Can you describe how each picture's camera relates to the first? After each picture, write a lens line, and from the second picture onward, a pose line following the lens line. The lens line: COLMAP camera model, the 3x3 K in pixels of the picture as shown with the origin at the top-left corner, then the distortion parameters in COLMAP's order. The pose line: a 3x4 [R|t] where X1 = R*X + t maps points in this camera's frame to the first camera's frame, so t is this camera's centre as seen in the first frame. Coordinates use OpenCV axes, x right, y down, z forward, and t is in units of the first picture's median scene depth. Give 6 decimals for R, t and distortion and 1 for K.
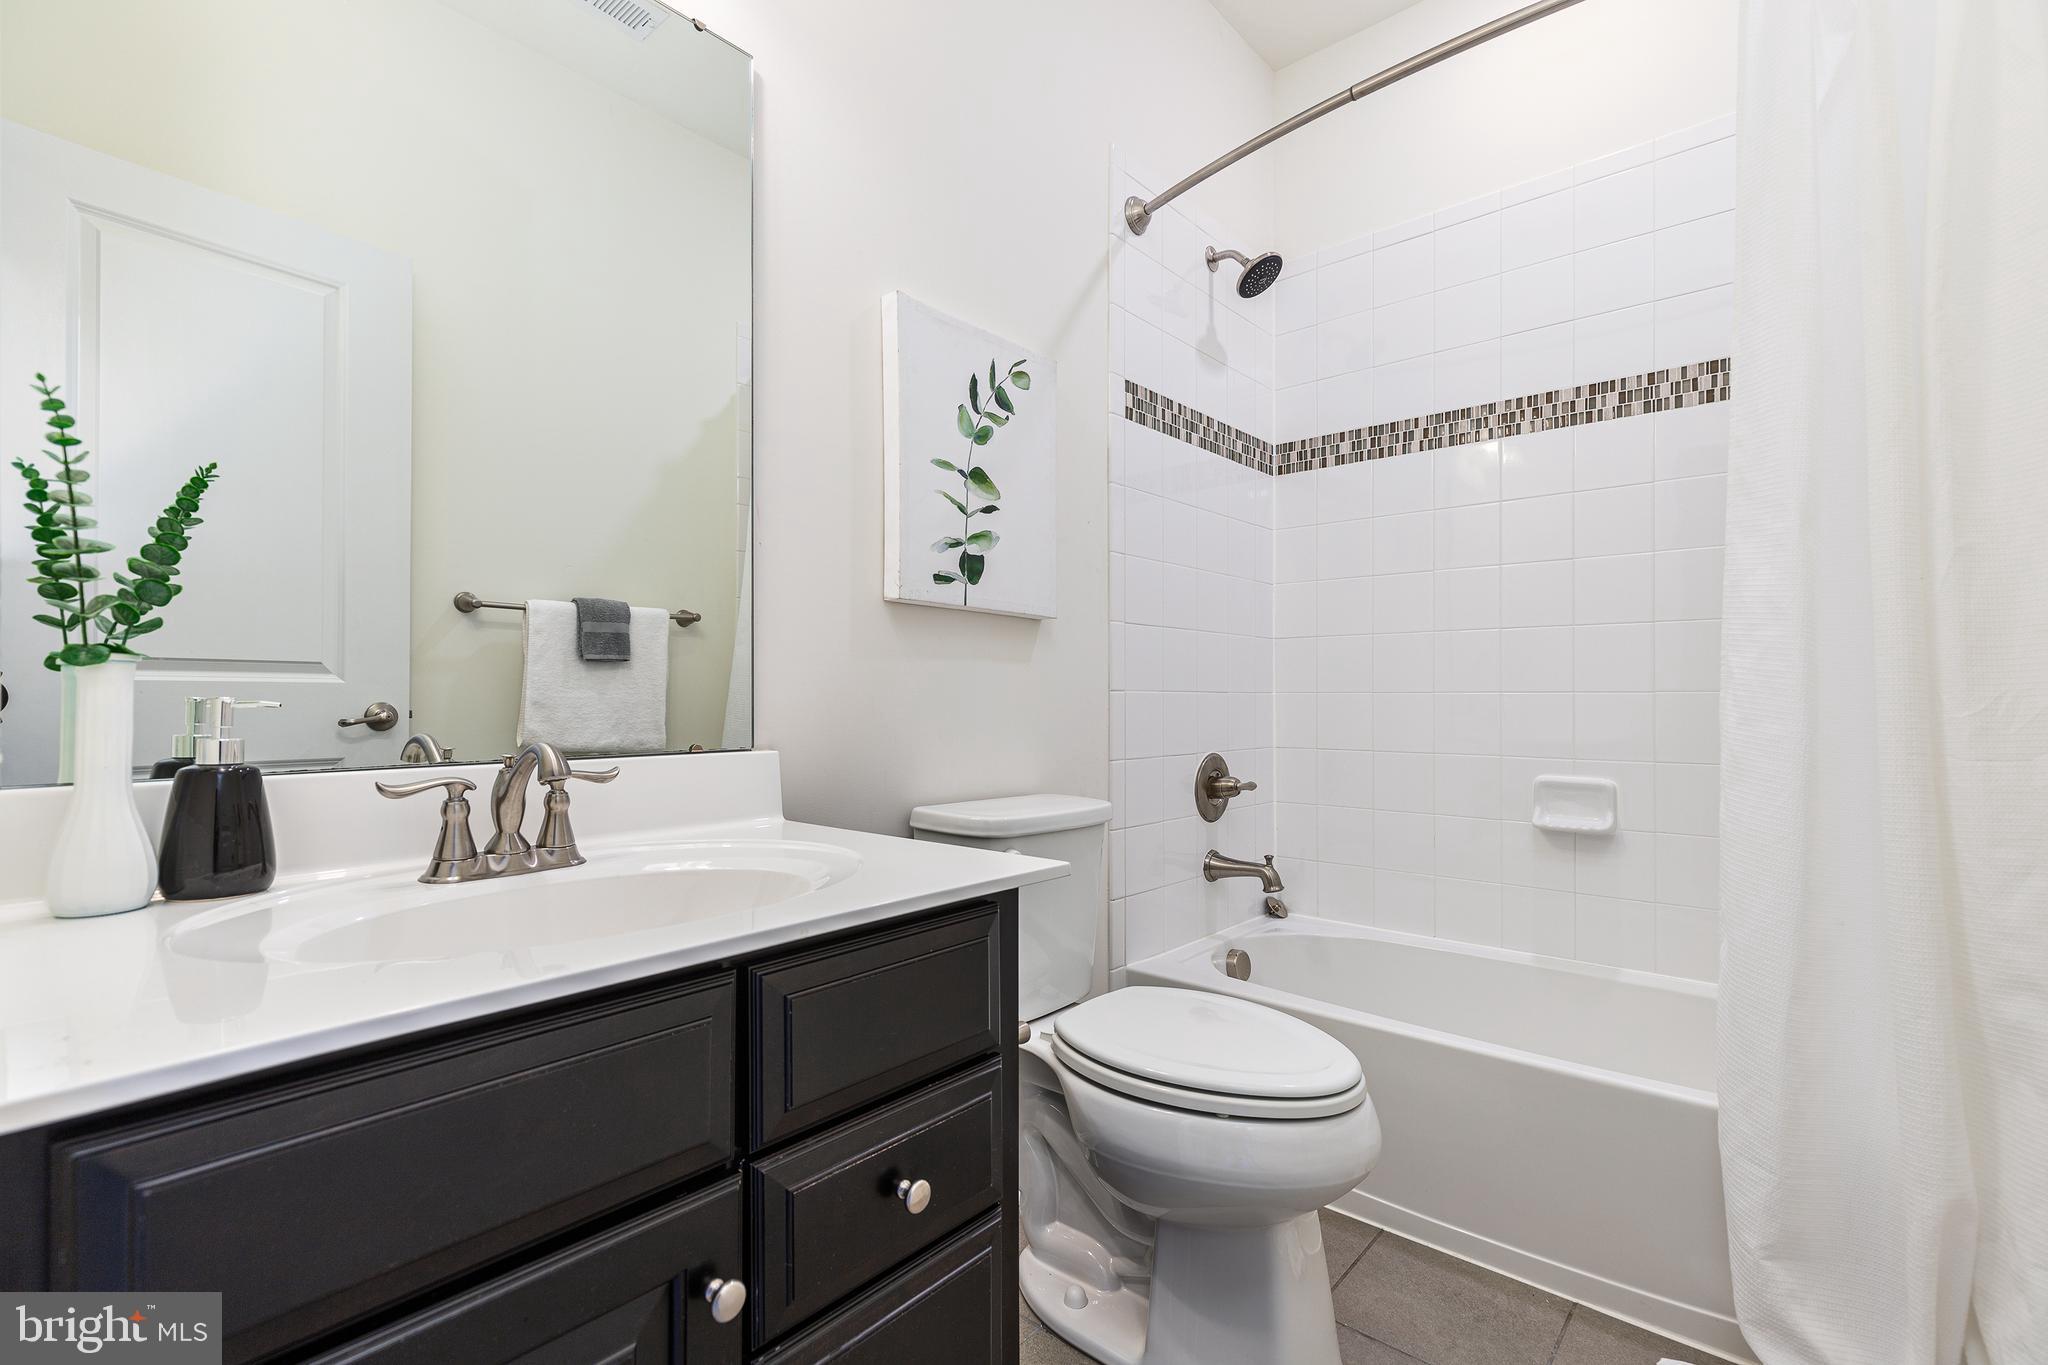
lens RADIAL K [[933.3, 0, 1024.7], [0, 933.3, 693.3], [0, 0, 1]] dist [0.011377, -0.000716]
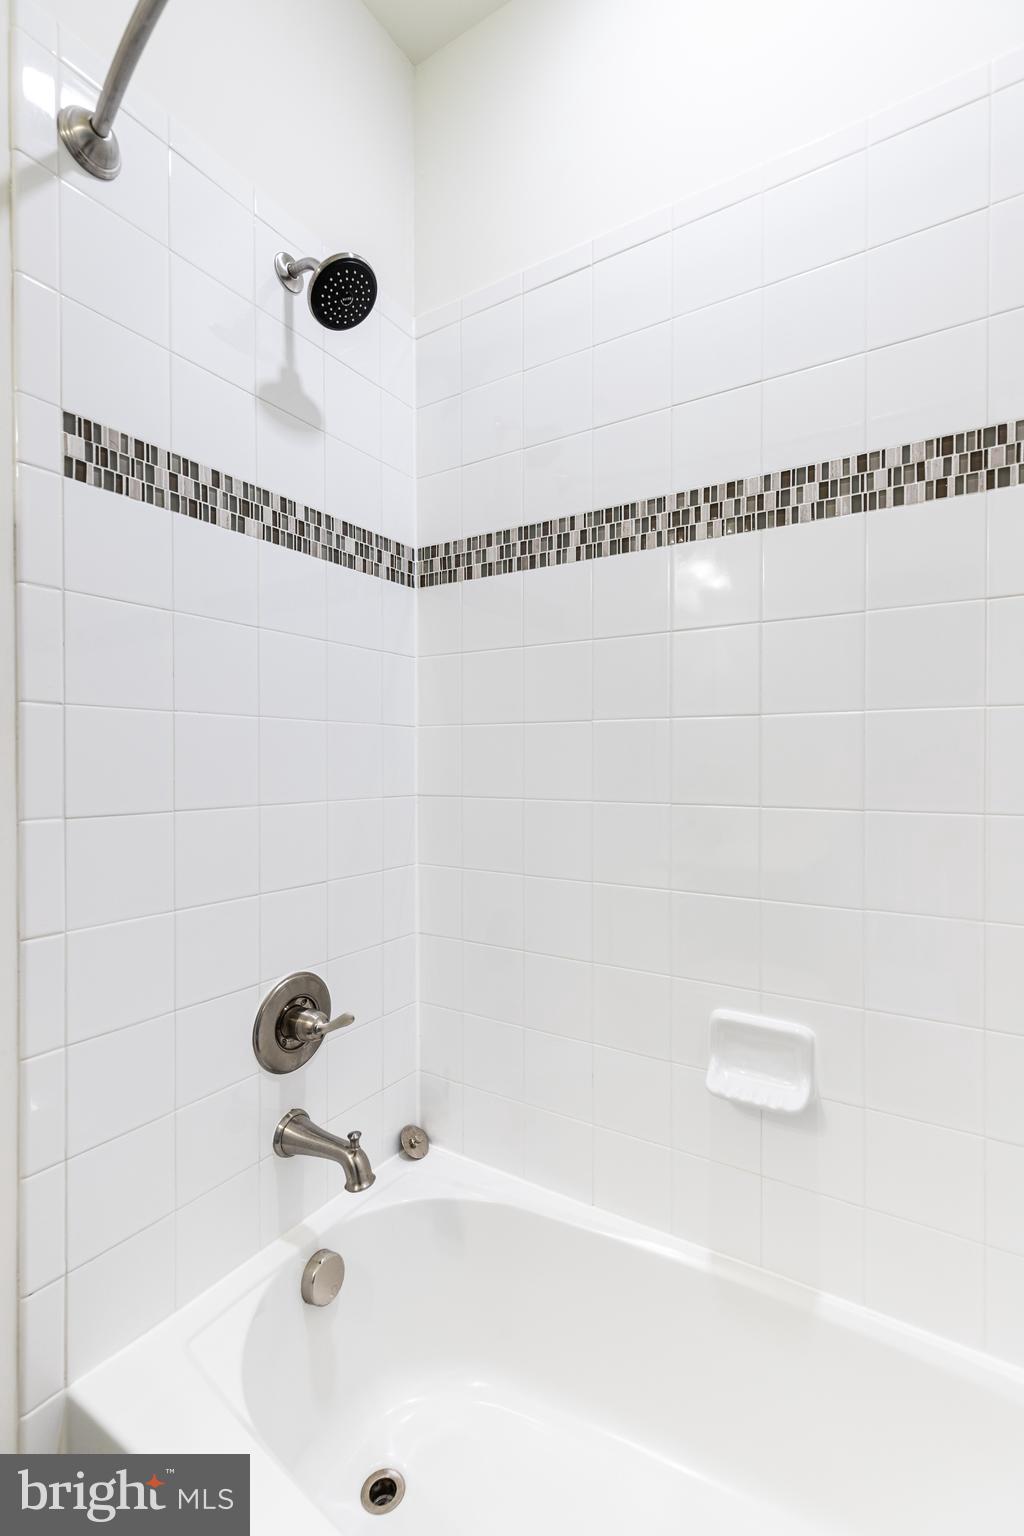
lens RADIAL K [[700.0, 0, 513.5], [0, 700.0, 763.0], [0, 0, 1]] dist [0.011377, -0.000716]
pose [[0.989241, 0.000559, 0.146294, 0.307902], [-0.001651, 0.999972, 0.007343, -0.106491], [-0.146285, -0.007505, 0.989214, 0.477530]]
